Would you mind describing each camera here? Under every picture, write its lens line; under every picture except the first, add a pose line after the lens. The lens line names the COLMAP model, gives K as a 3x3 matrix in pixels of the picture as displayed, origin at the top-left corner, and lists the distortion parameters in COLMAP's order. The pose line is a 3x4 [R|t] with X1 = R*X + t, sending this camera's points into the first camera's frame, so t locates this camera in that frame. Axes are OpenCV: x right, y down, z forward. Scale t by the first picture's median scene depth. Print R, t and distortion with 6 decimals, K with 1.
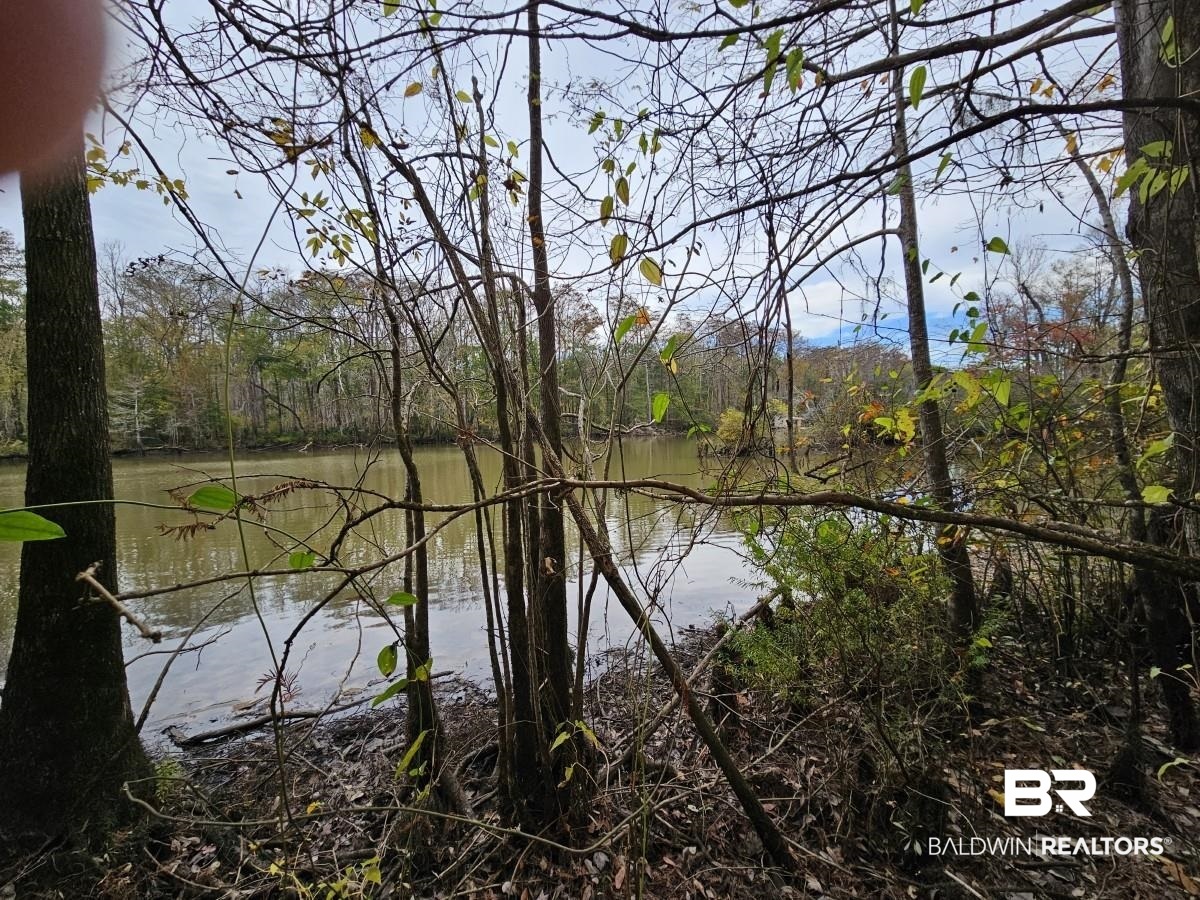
lens RADIAL K [[490.7, 0, 586.7], [0, 490.7, 459.3], [0, 0, 1]] dist [0.000561, 0.000764]
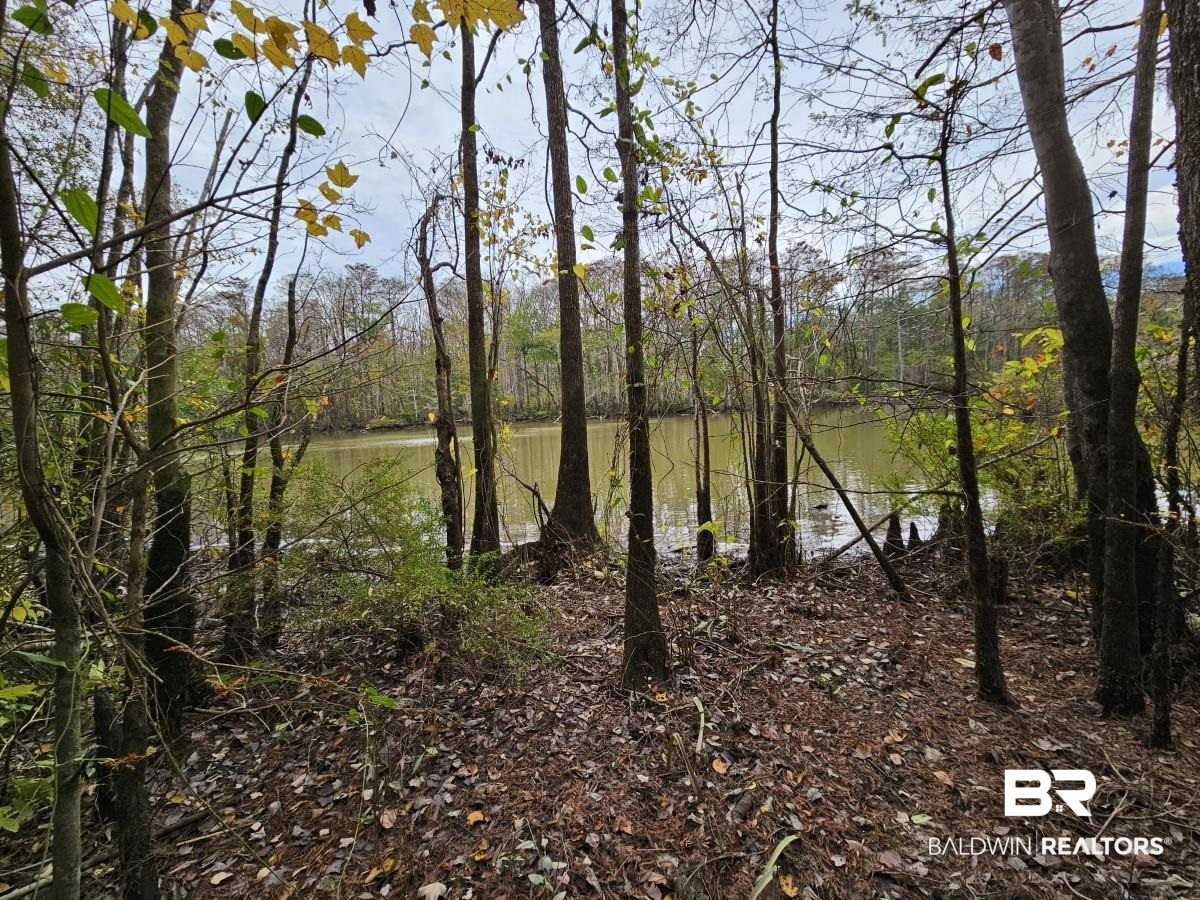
lens RADIAL K [[490.7, 0, 590.3], [0, 490.7, 457.0], [0, 0, 1]] dist [0.000561, 0.000764]
pose [[0.904992, 0.023707, -0.424768, 0.047364], [-0.002181, 0.998692, 0.051092, 0.098402], [0.425423, -0.045311, 0.903860, -0.658164]]
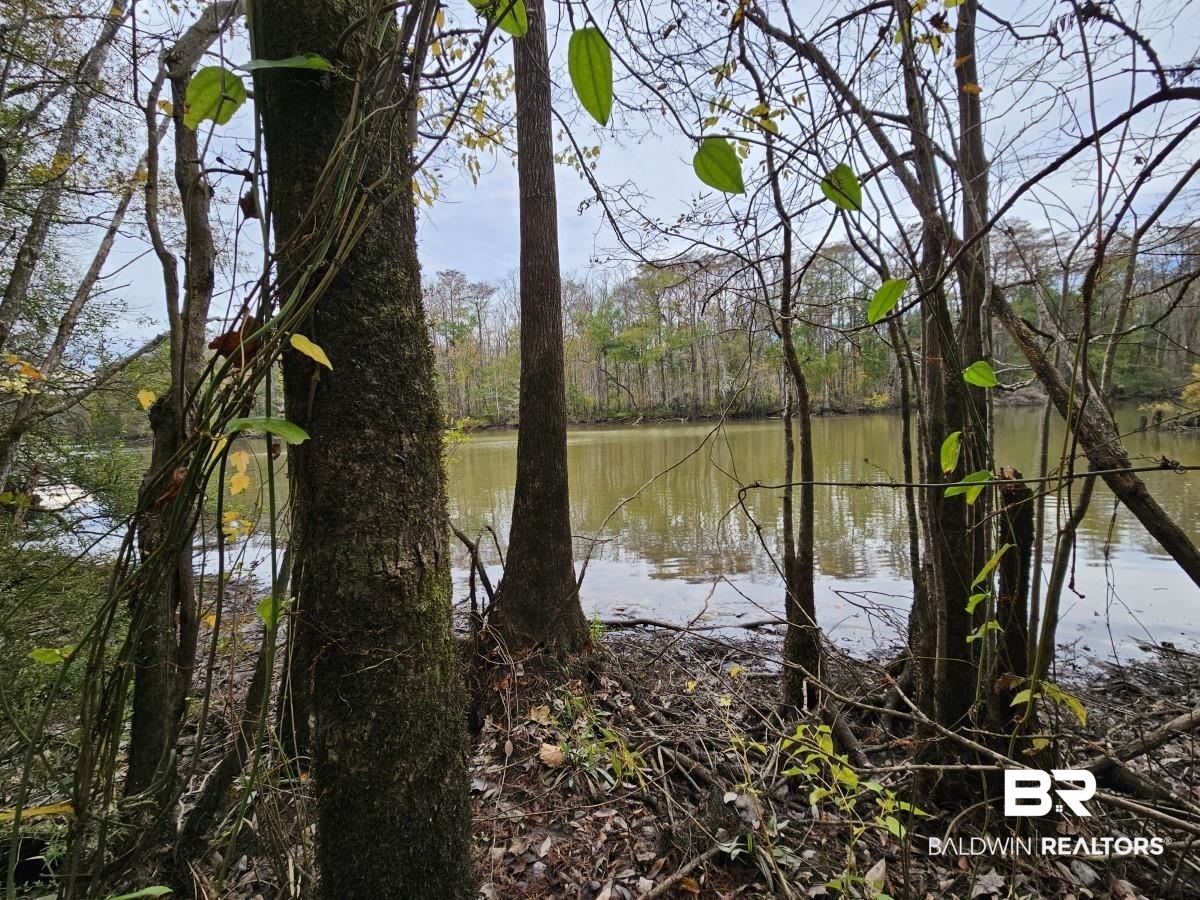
lens RADIAL K [[490.7, 0, 594.4], [0, 490.7, 457.8], [0, 0, 1]] dist [0.000561, 0.000764]
pose [[0.823944, 0.038193, -0.565383, -0.101778], [-0.012576, 0.998713, 0.049138, 0.092611], [0.566532, -0.033377, 0.823364, -0.001691]]
